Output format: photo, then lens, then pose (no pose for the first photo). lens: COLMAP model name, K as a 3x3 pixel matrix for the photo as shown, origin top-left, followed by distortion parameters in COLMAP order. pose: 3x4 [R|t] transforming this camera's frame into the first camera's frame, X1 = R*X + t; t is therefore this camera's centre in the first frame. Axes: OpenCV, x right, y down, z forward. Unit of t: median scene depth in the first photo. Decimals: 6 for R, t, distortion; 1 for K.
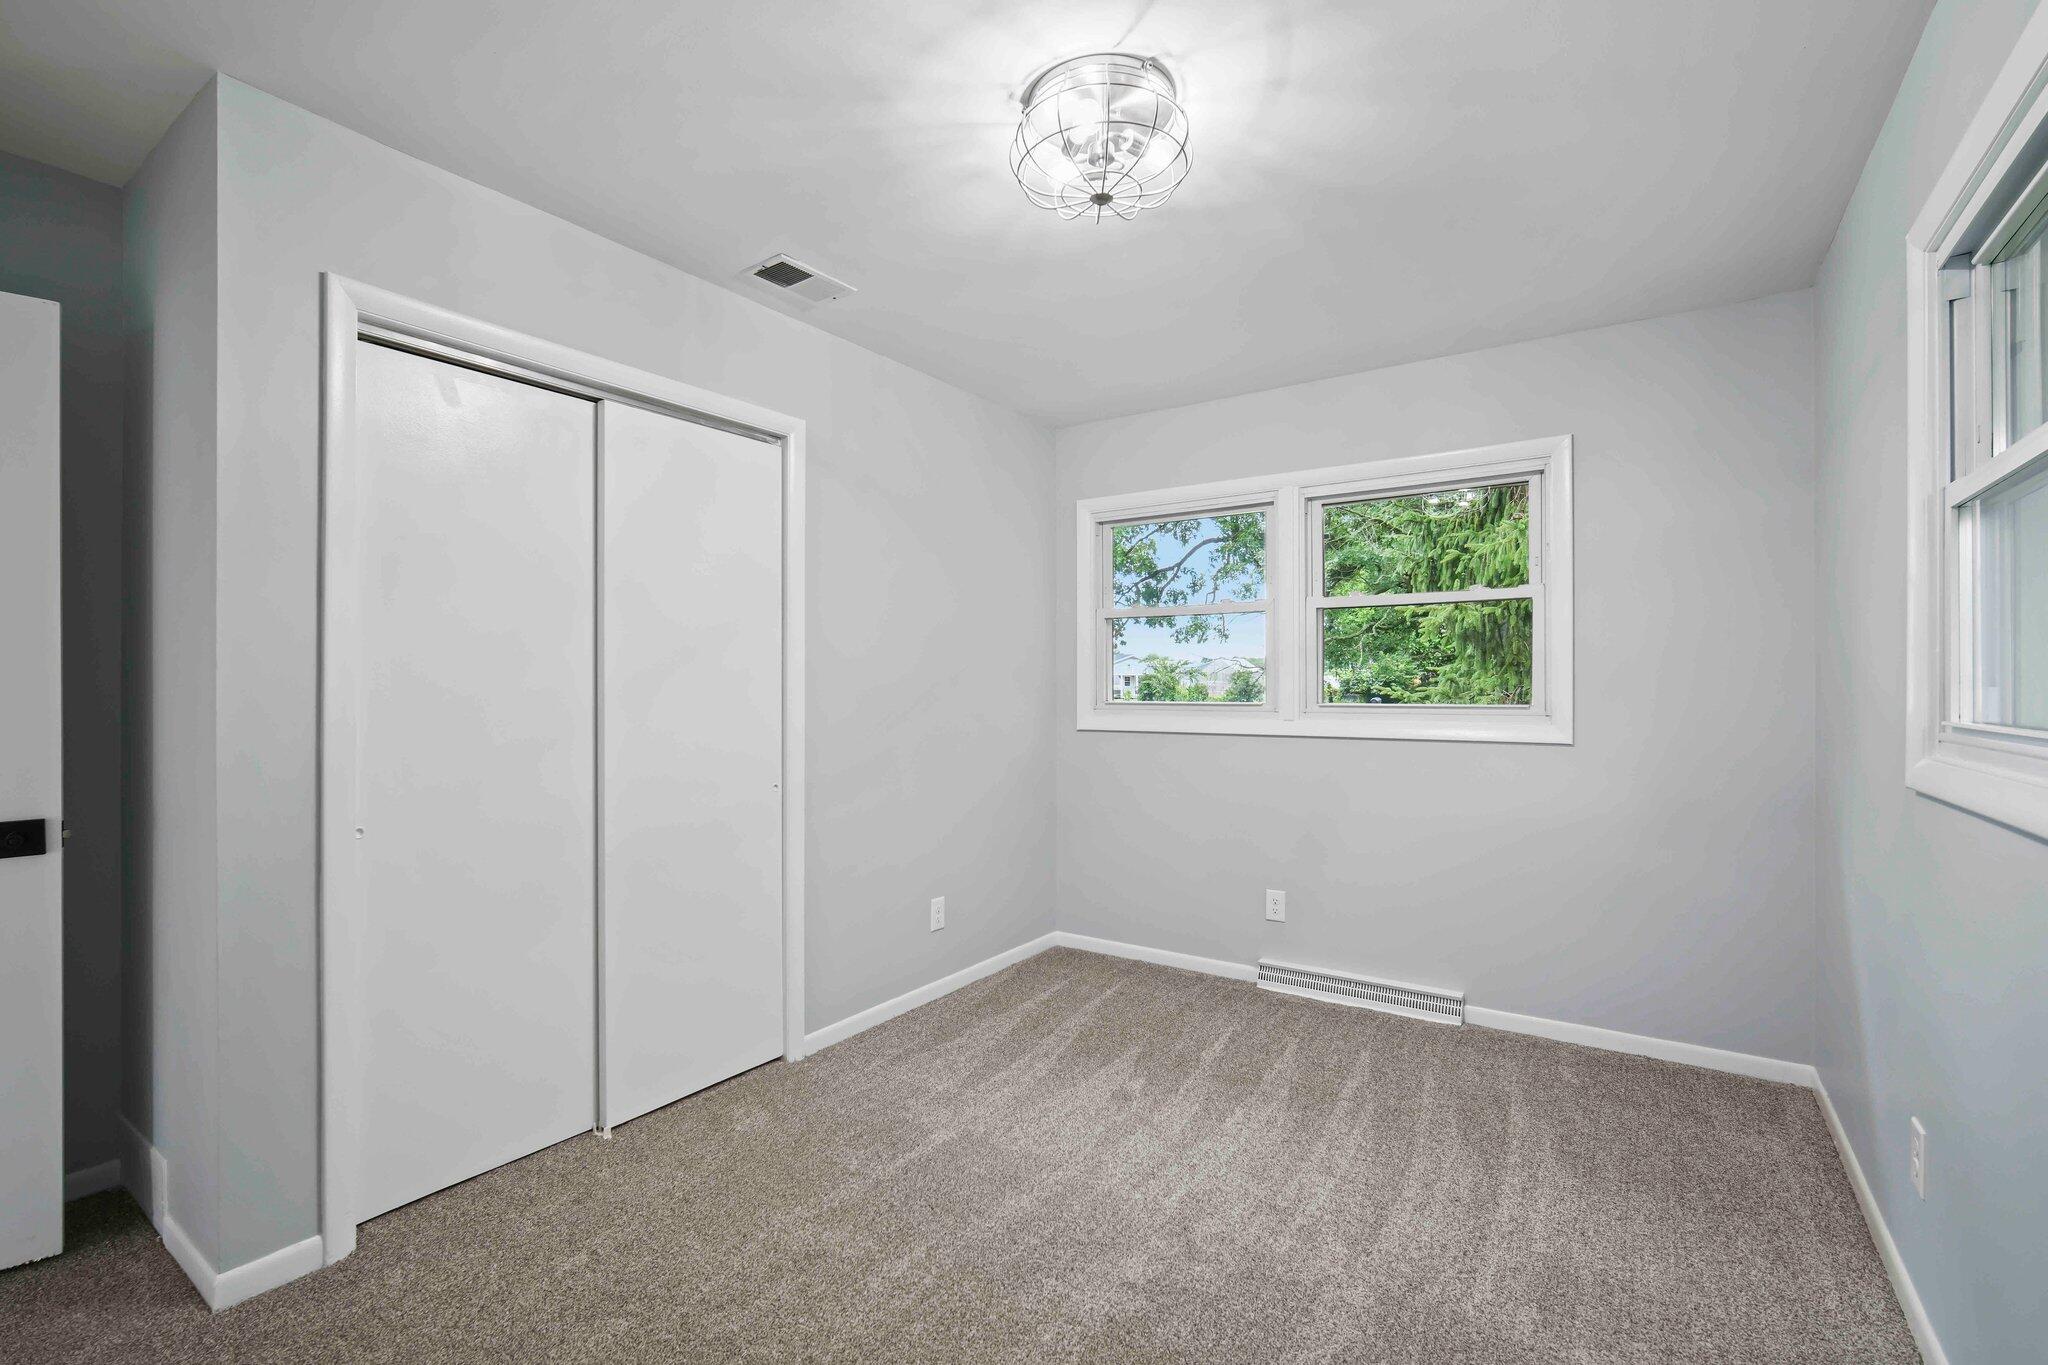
lens RADIAL K [[891.6, 0, 1020.2], [0, 891.6, 685.2], [0, 0, 1]] dist [-0.013175, 0.004169]
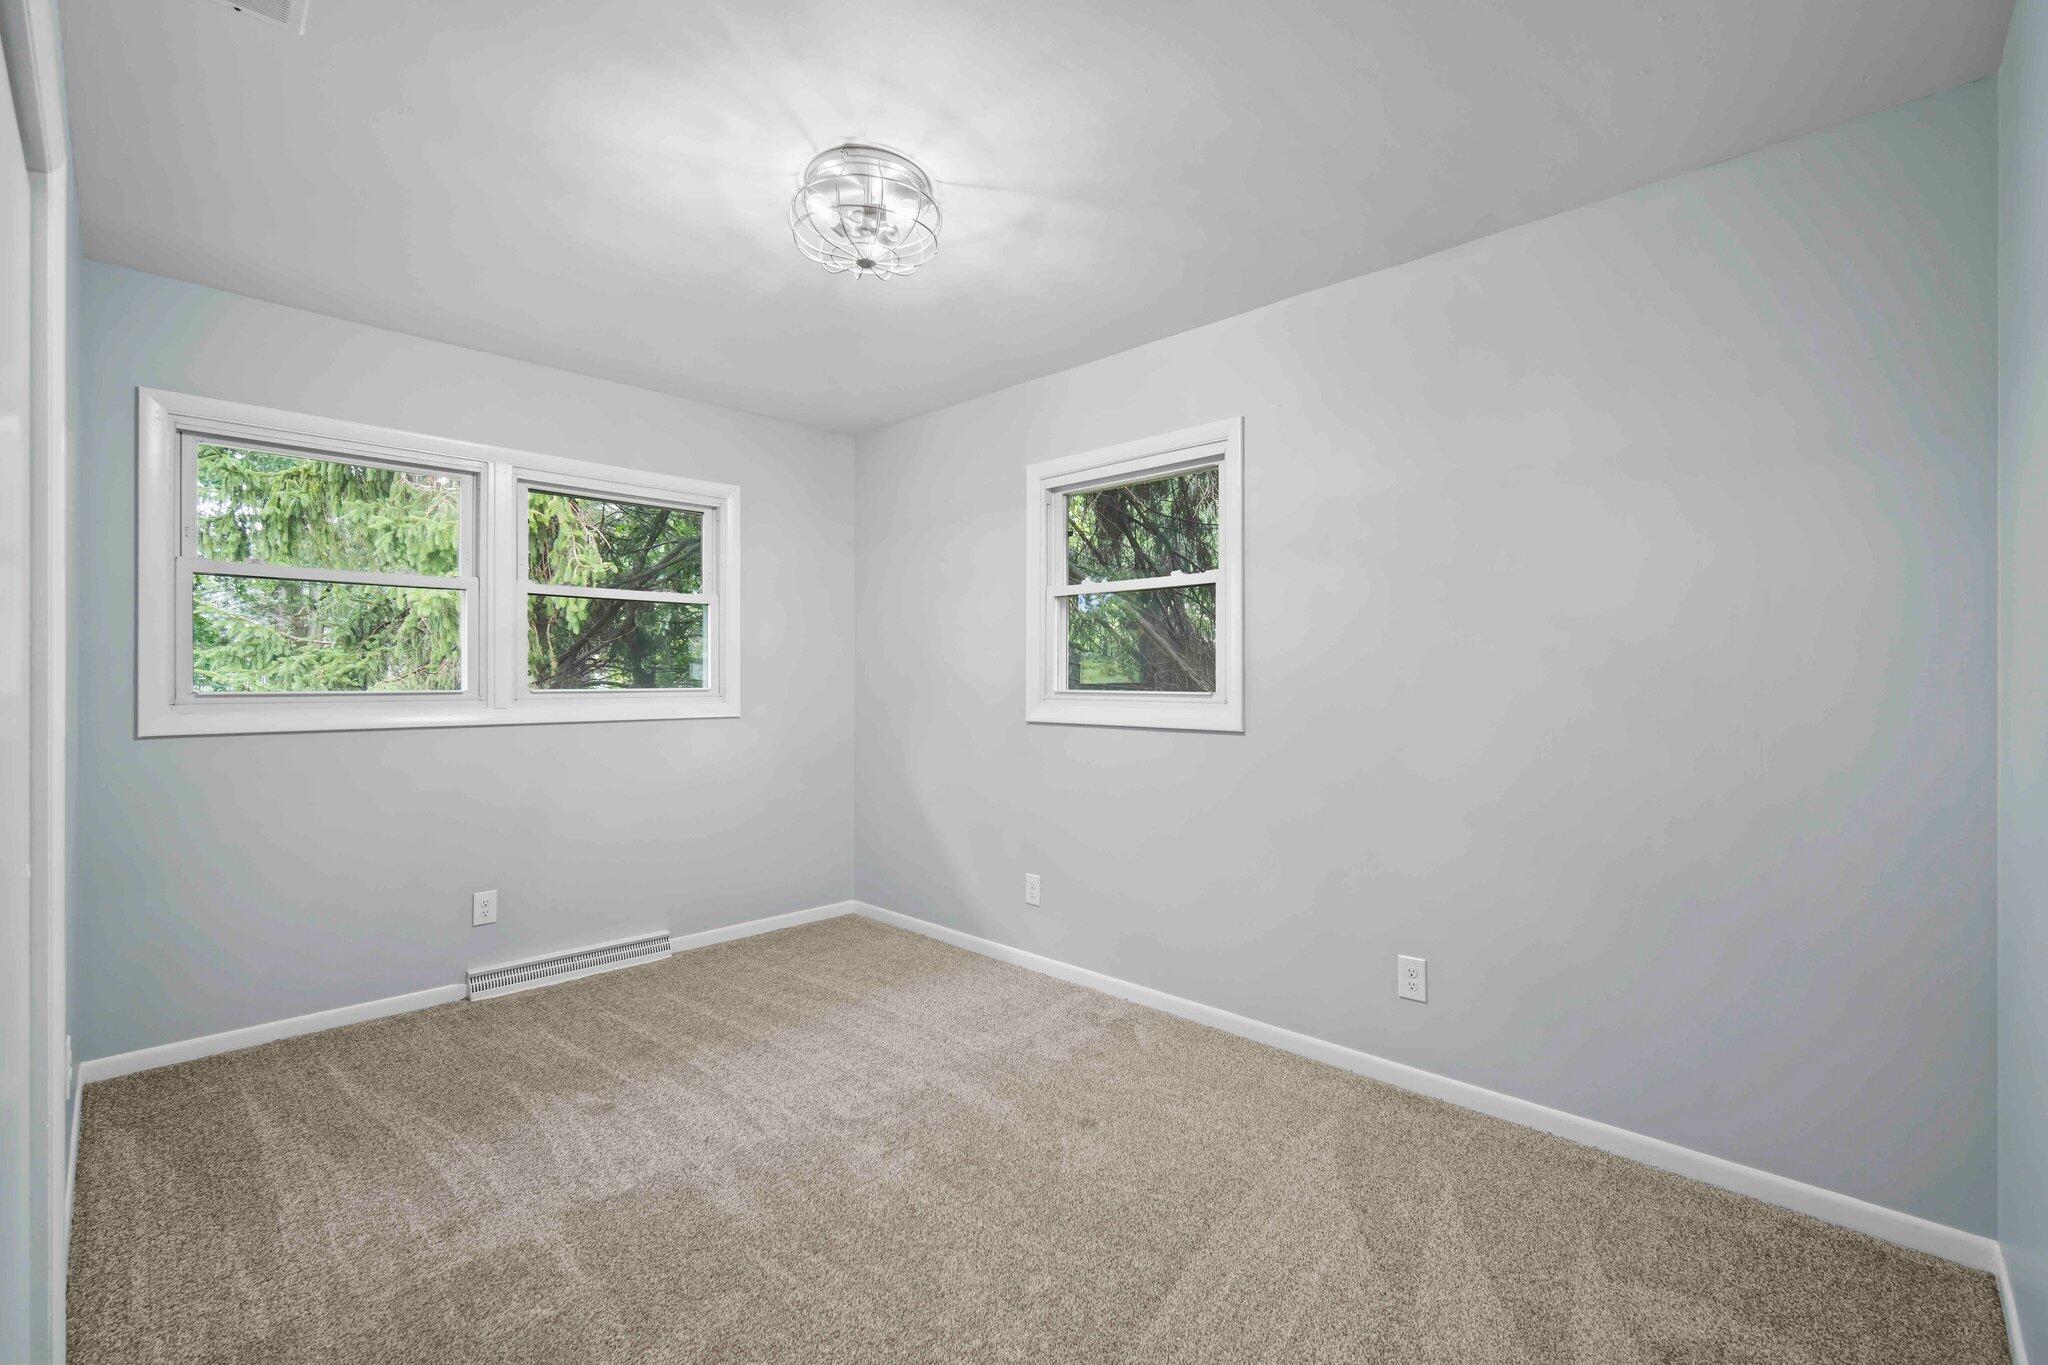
lens RADIAL K [[891.6, 0, 986.3], [0, 891.6, 676.2], [0, 0, 1]] dist [-0.013175, 0.004169]
pose [[0.197411, 0.002092, 0.980319, -0.560095], [-0.002735, 0.999995, -0.001584, 0.005554], [-0.980317, -0.002369, 0.197416, 0.326331]]
